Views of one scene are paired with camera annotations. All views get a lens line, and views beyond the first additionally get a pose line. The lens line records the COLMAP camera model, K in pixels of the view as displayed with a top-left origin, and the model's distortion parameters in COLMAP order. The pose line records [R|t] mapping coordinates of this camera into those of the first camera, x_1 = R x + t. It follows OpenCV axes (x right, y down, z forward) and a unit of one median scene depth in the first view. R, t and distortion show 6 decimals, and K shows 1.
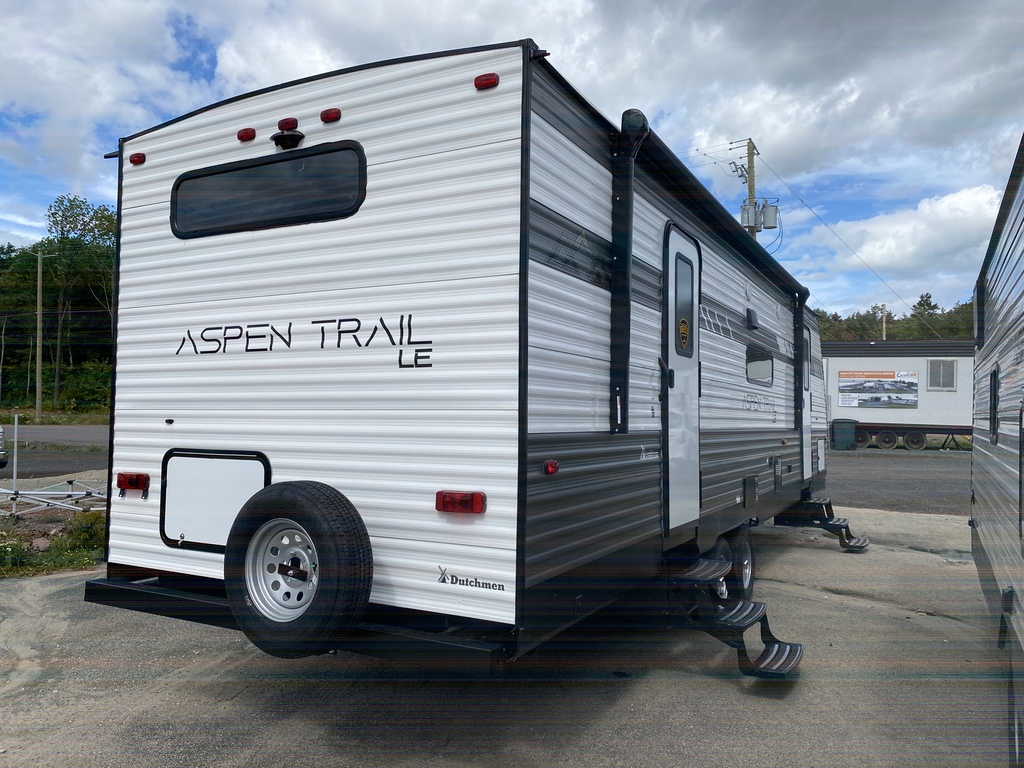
lens RADIAL K [[781.1, 0, 510.0], [0, 781.1, 383.7], [0, 0, 1]] dist [0.011762, -0.007228]
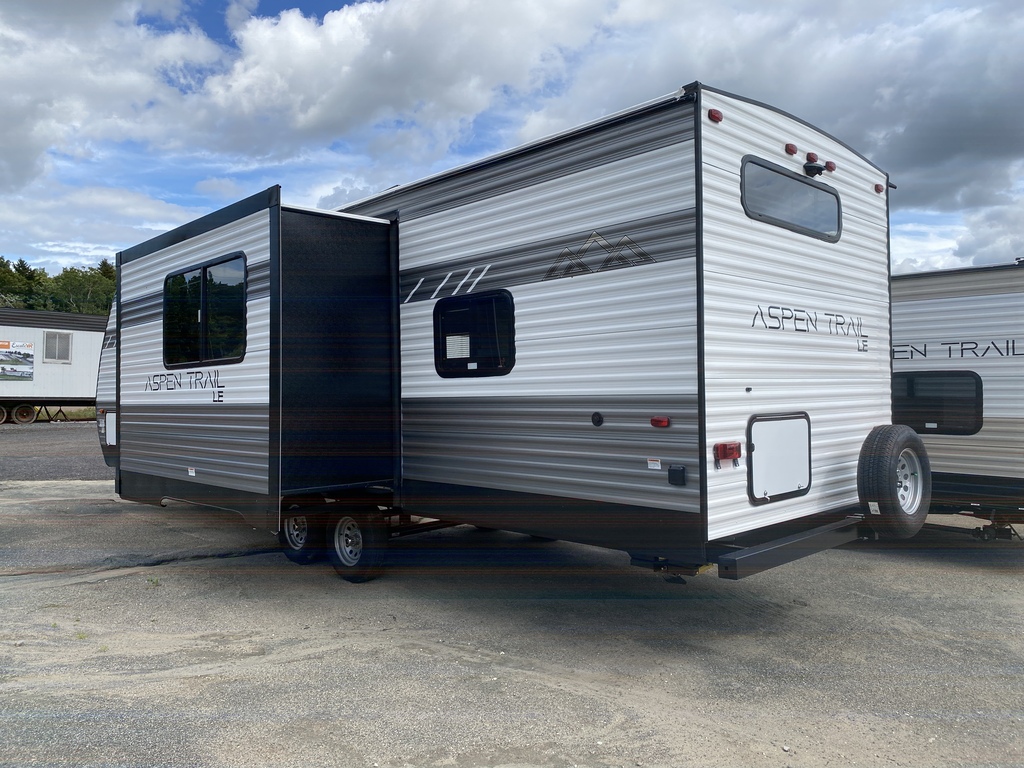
lens RADIAL K [[781.1, 0, 507.8], [0, 781.1, 383.0], [0, 0, 1]] dist [0.011762, -0.007228]
pose [[0.306190, -0.004975, 0.951957, -1.501691], [-0.027174, 0.999533, 0.013964, 0.032692], [-0.951583, -0.030144, 0.305912, 0.963637]]
